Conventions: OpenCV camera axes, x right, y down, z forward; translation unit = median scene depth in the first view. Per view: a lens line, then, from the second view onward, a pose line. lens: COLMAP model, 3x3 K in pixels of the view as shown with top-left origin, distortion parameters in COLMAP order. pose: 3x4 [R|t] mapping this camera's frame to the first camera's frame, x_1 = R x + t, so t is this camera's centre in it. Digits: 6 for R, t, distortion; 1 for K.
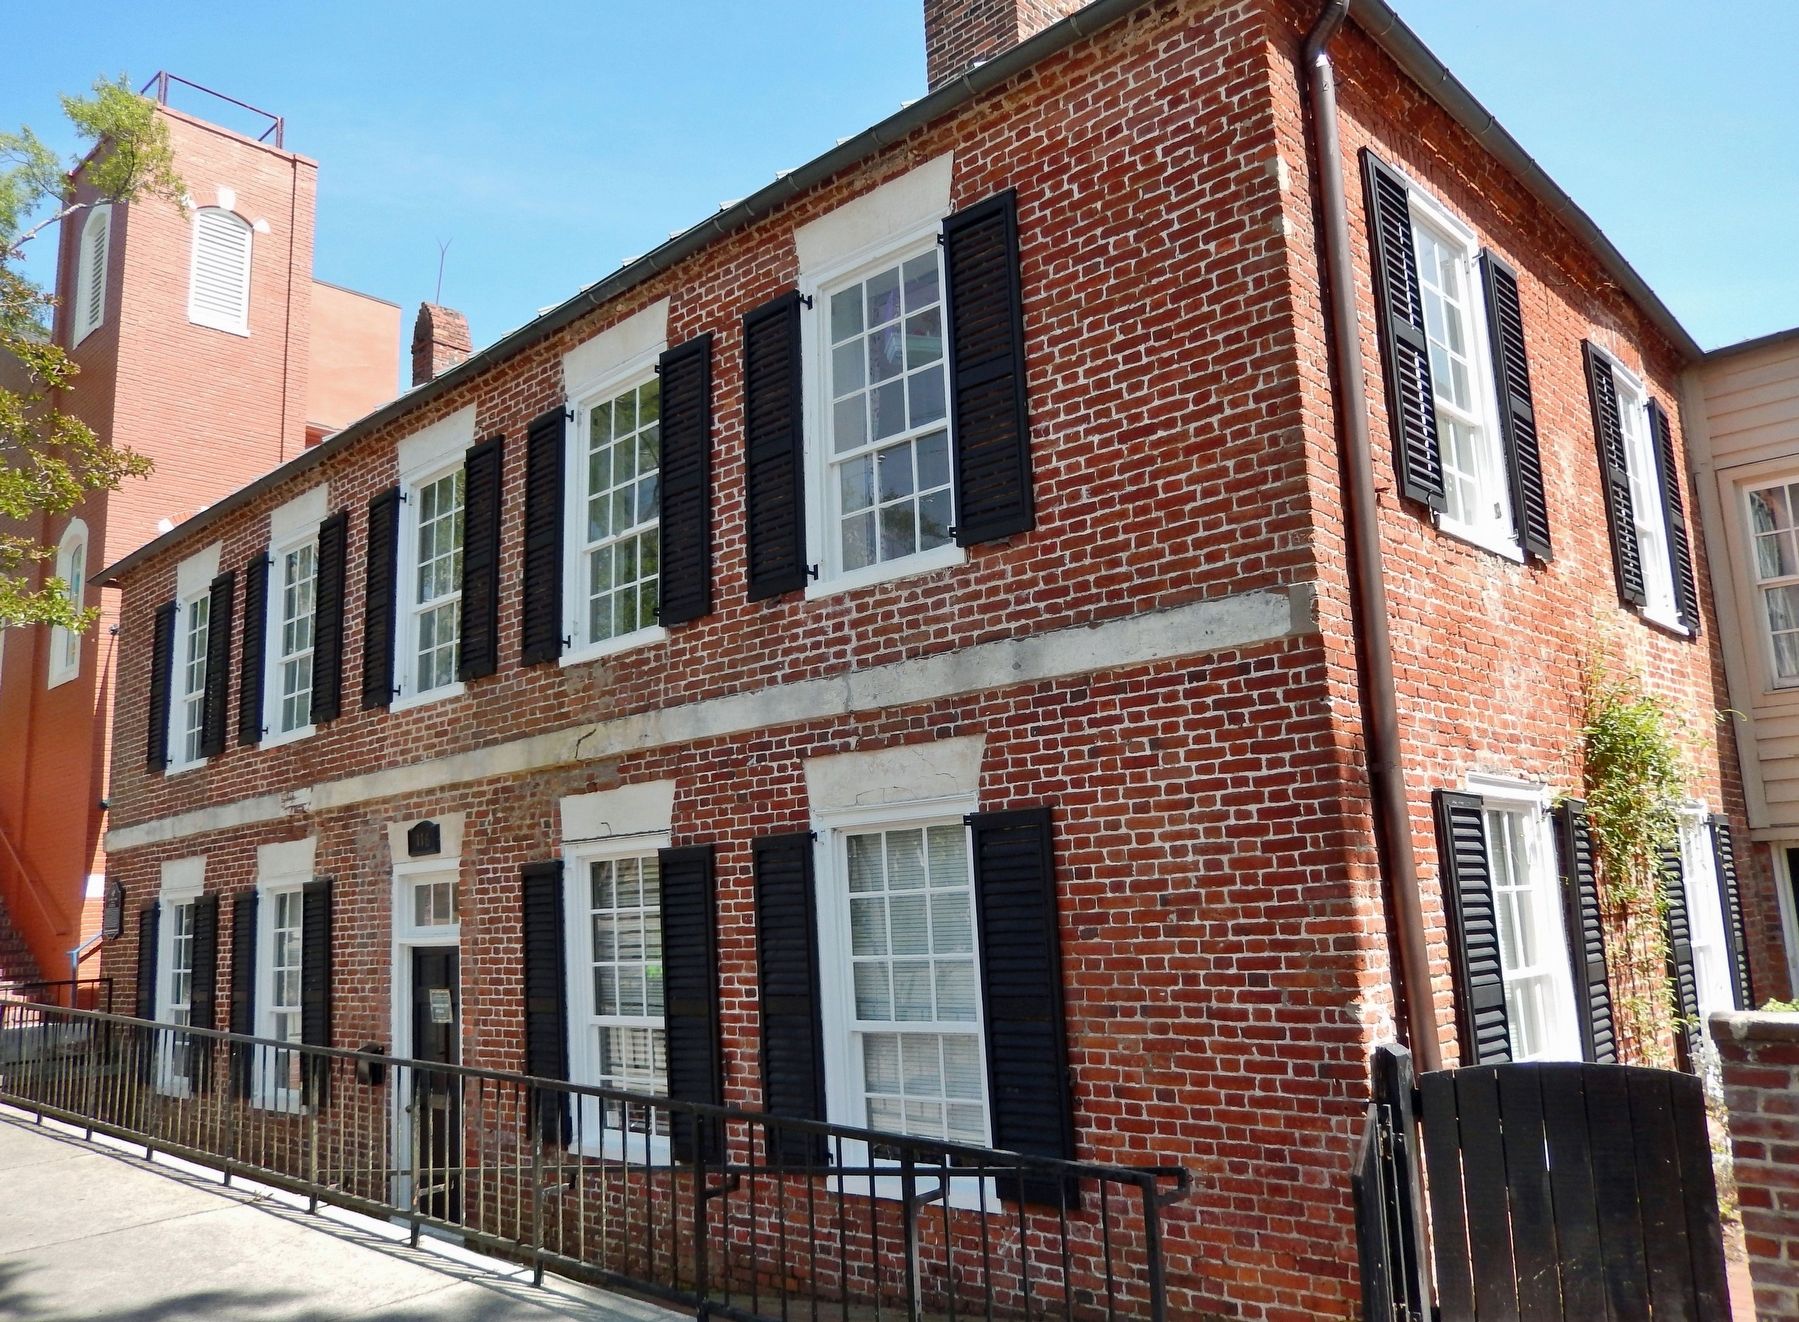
lens RADIAL K [[1429.7, 0, 899.5], [0, 1429.7, 661.0], [0, 0, 1]] dist [-0.008851, -0.002076]
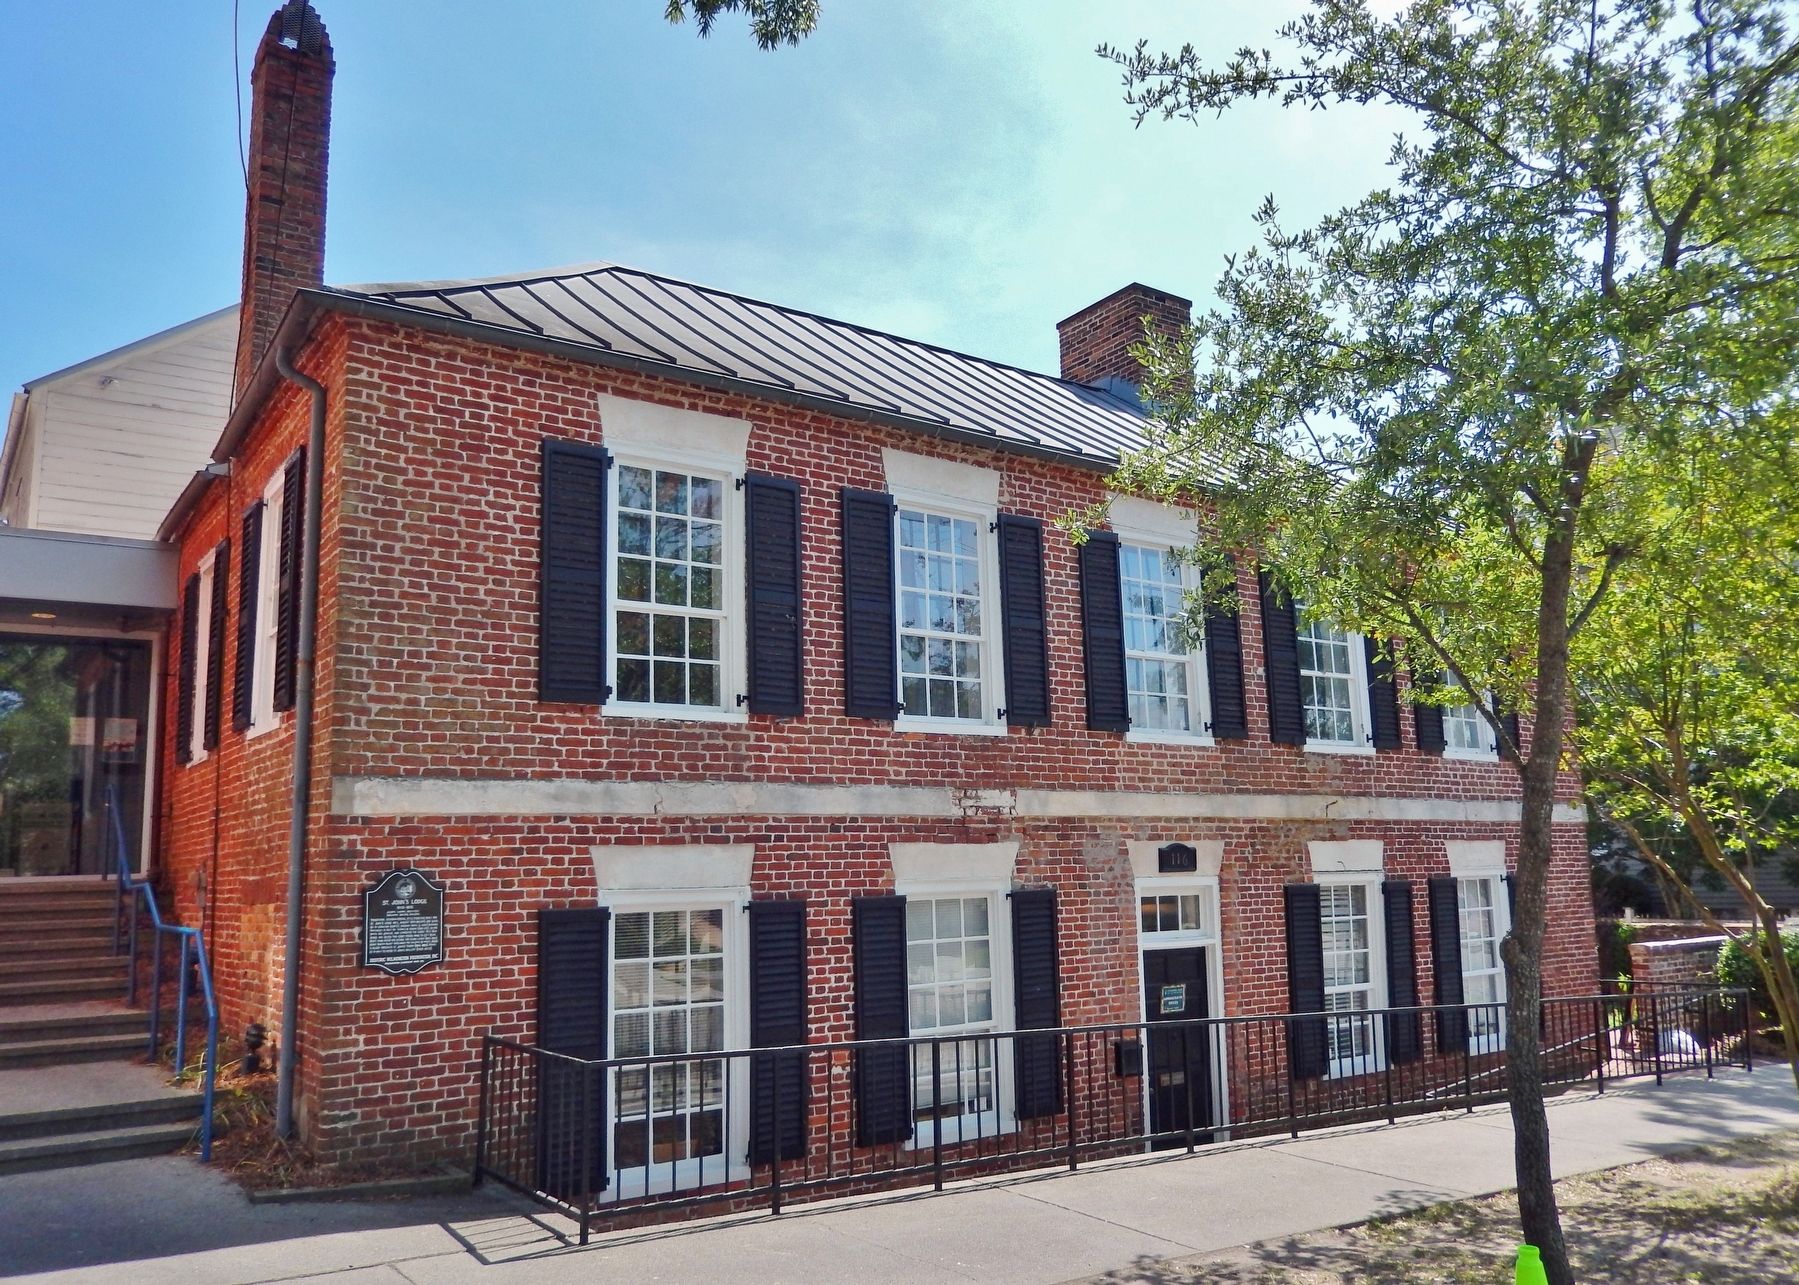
lens RADIAL K [[1420.0, 0, 899.5], [0, 1420.0, 642.5], [0, 0, 1]] dist [-0.032076, -0.001820]
pose [[0.173963, 0.191598, 0.965933, -1.716356], [-0.168939, 0.972154, -0.162406, 0.199737], [-0.970153, -0.134931, 0.201488, 1.117091]]
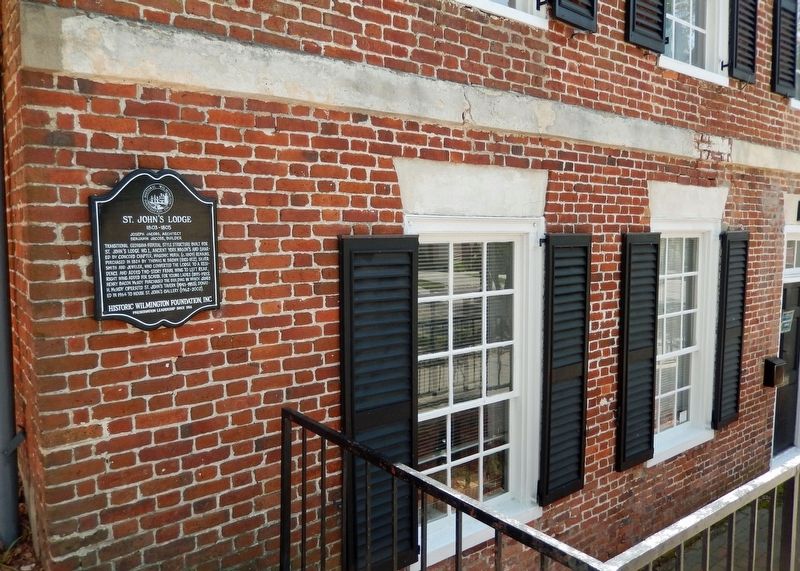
lens RADIAL K [[631.4, 0, 400.0], [0, 631.4, 285.5], [0, 0, 1]] dist [-0.032076, -0.001820]
pose [[0.134873, -0.040541, 0.990033, -1.120093], [-0.185021, 0.980559, 0.065358, 0.258471], [-0.973435, -0.191992, 0.124750, 1.444002]]
